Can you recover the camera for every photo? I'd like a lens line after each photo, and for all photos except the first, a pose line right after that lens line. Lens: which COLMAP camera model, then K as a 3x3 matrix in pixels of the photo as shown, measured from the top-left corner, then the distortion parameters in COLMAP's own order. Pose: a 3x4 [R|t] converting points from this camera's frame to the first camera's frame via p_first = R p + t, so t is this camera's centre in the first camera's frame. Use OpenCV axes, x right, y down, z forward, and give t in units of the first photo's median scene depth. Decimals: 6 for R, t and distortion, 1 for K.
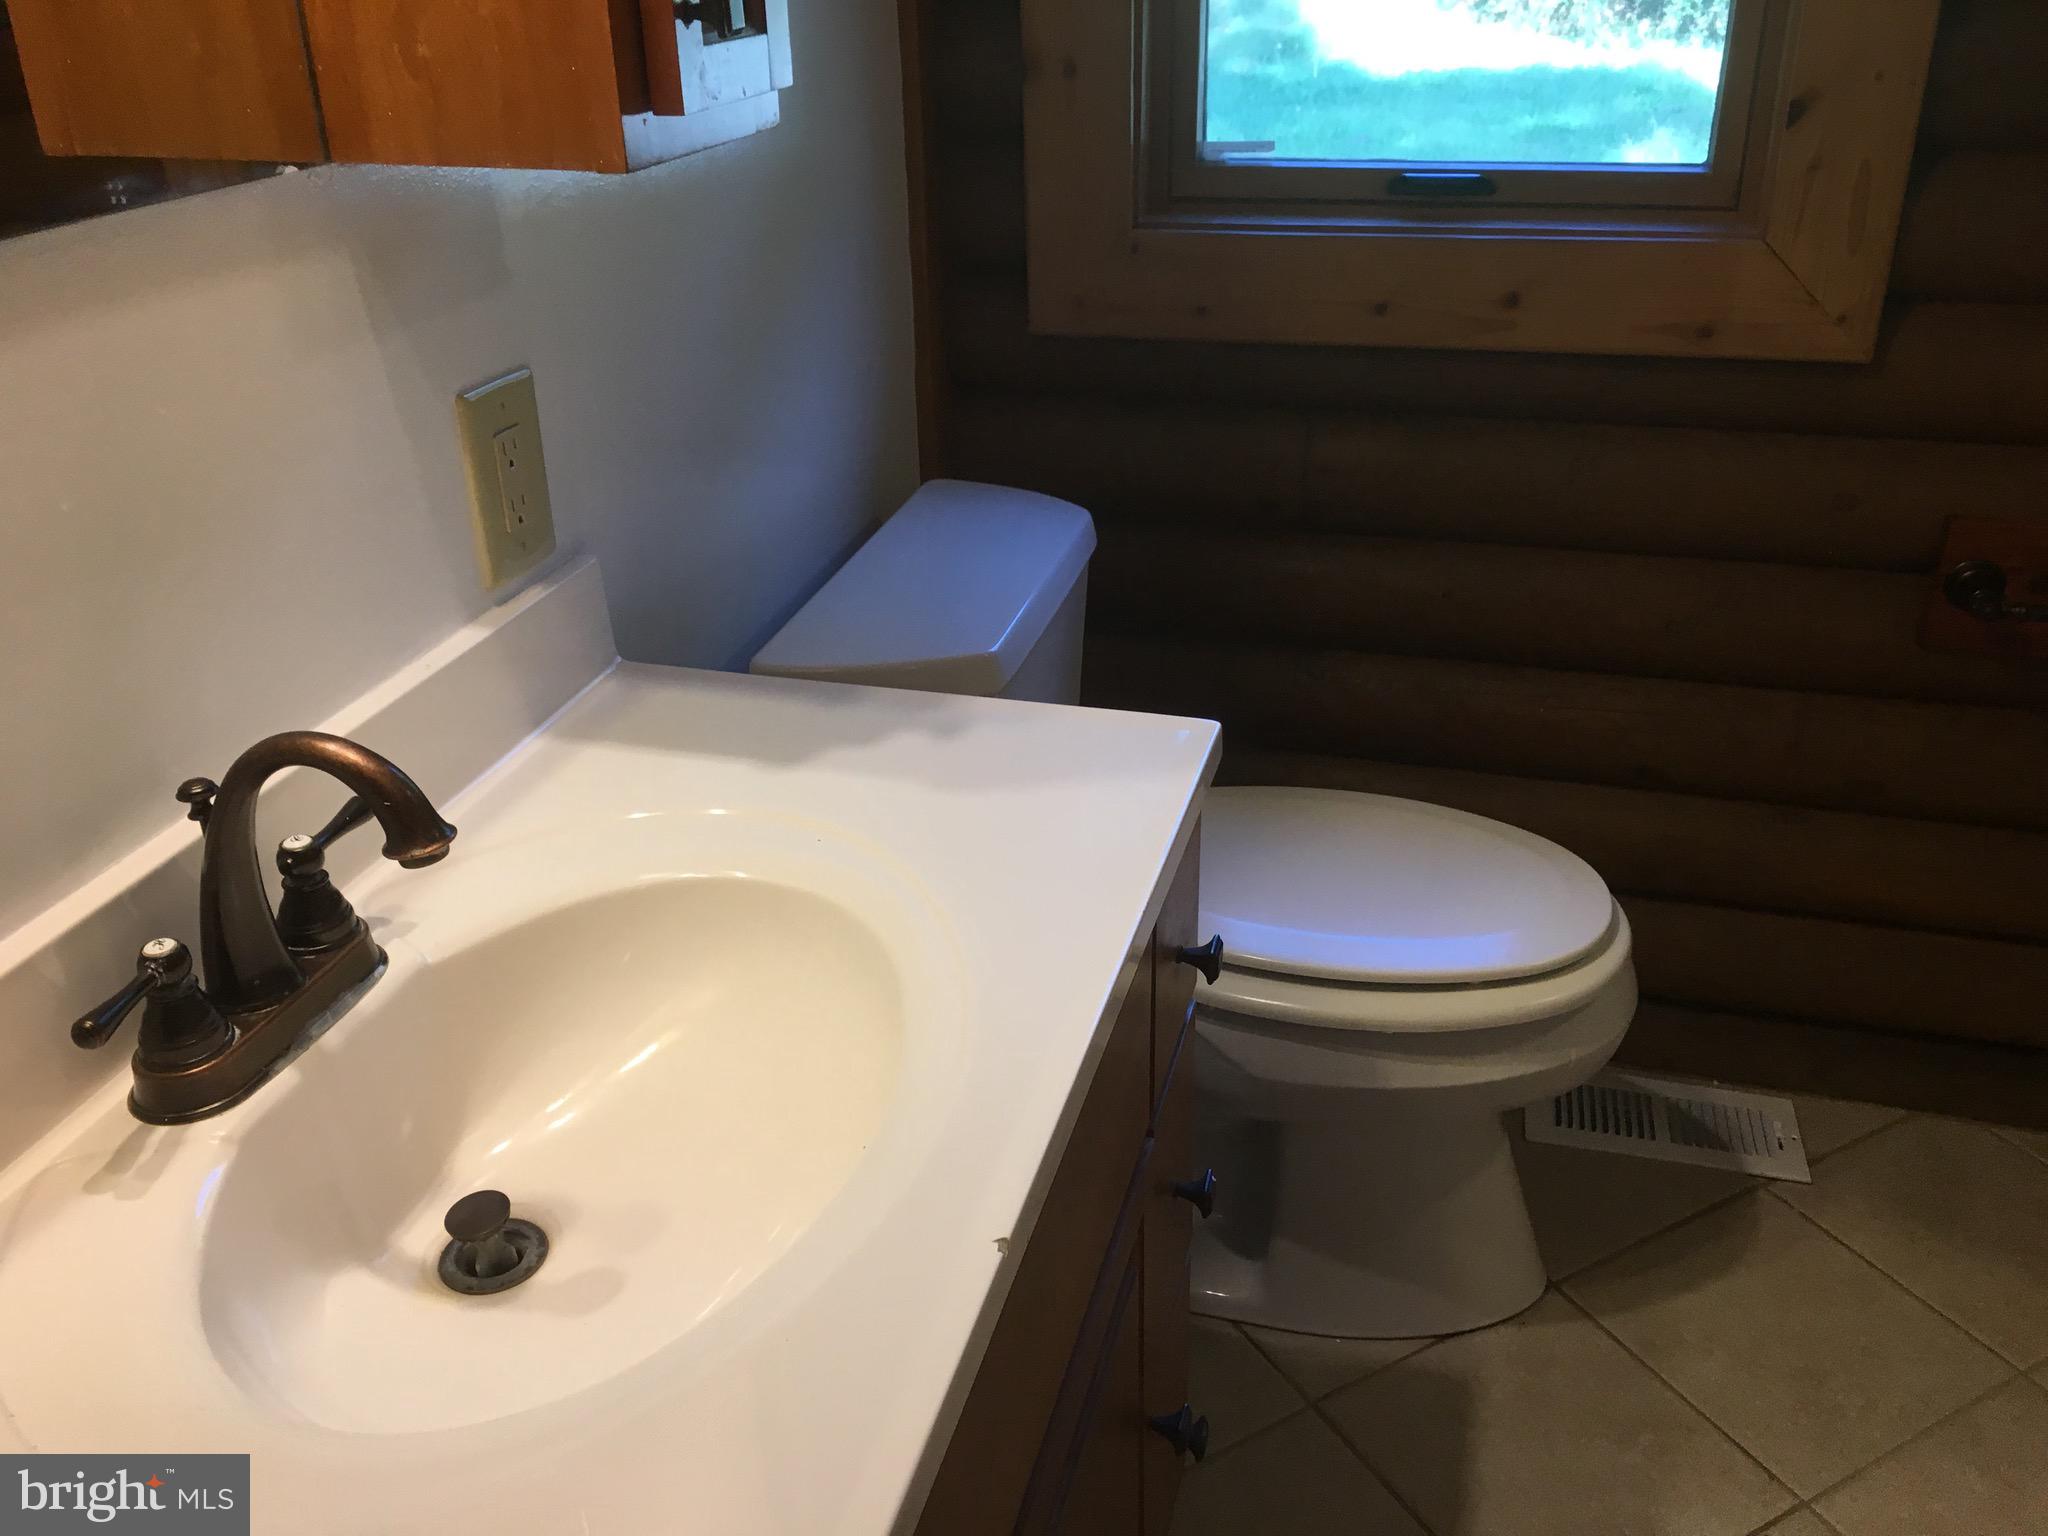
lens RADIAL K [[1774.5, 0, 1024.0], [0, 1774.5, 768.0], [0, 0, 1]] dist [0.056458, -0.087709]
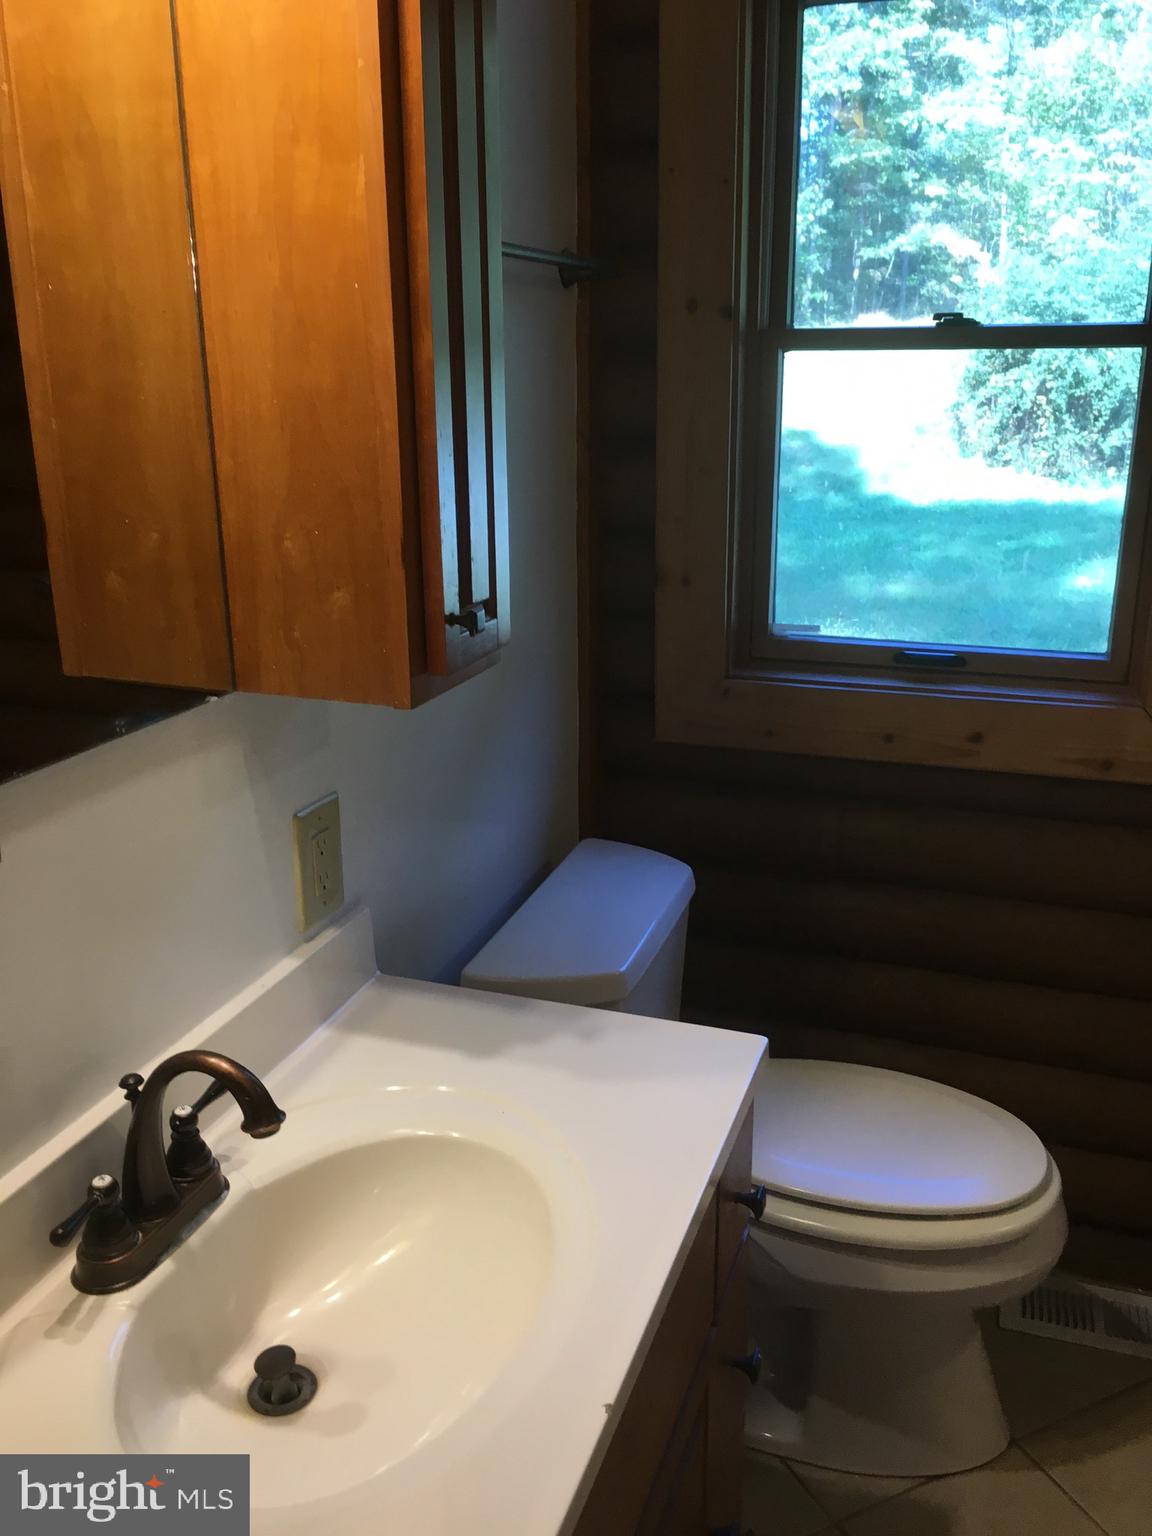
lens RADIAL K [[1330.8, 0, 585.9], [0, 1330.8, 768.3], [0, 0, 1]] dist [0.056458, -0.087709]
pose [[0.998102, 0.030154, -0.053689, 0.009216], [-0.038374, 0.986476, -0.159352, -0.065742], [0.048158, 0.161110, 0.985761, -0.174797]]
